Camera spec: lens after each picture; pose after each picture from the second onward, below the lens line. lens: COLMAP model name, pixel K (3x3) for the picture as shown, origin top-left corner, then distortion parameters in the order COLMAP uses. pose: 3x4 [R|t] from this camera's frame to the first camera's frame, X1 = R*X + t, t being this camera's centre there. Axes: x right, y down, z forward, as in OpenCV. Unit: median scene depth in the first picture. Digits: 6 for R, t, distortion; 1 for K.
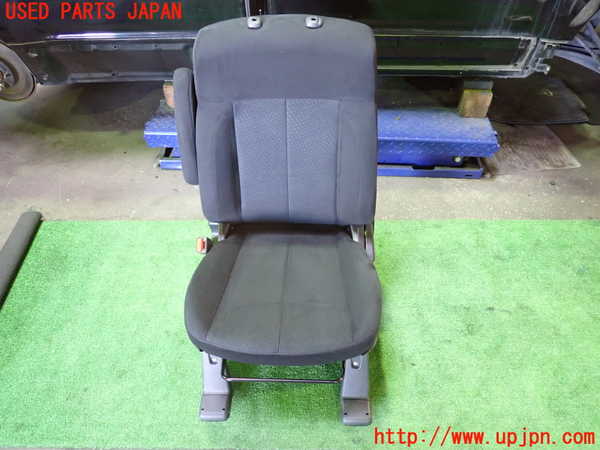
lens RADIAL K [[446.2, 0, 301.2], [0, 446.2, 225.6], [0, 0, 1]] dist [0.010661, -0.004108]
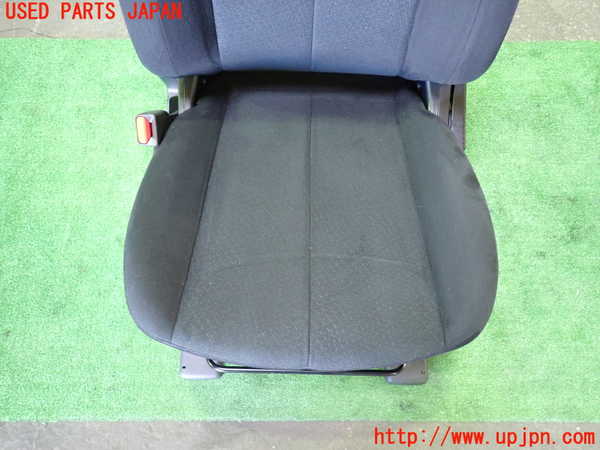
lens RADIAL K [[446.2, 0, 300.5], [0, 446.2, 224.3], [0, 0, 1]] dist [0.010661, -0.004108]
pose [[0.999484, -0.007128, 0.031312, -0.049222], [-0.007941, 0.889905, 0.456078, -0.077253], [-0.031115, -0.456091, 0.889389, 0.385855]]
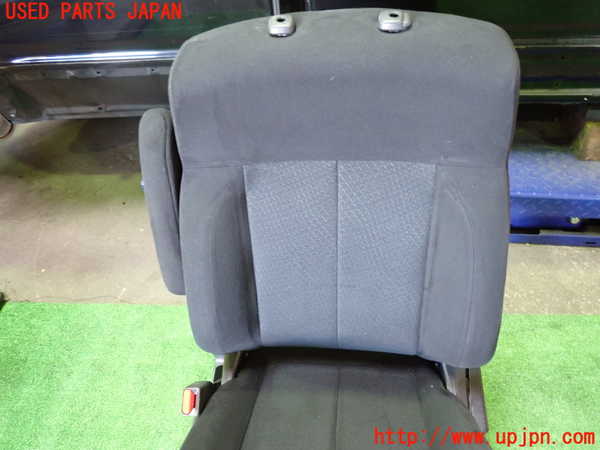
lens RADIAL K [[446.2, 0, 300.8], [0, 446.2, 226.2], [0, 0, 1]] dist [0.010661, -0.004108]
pose [[0.996719, 0.006905, -0.080647, -0.025269], [-0.009819, 0.999311, -0.035788, -0.134427], [0.080345, 0.036462, 0.996100, 0.329277]]
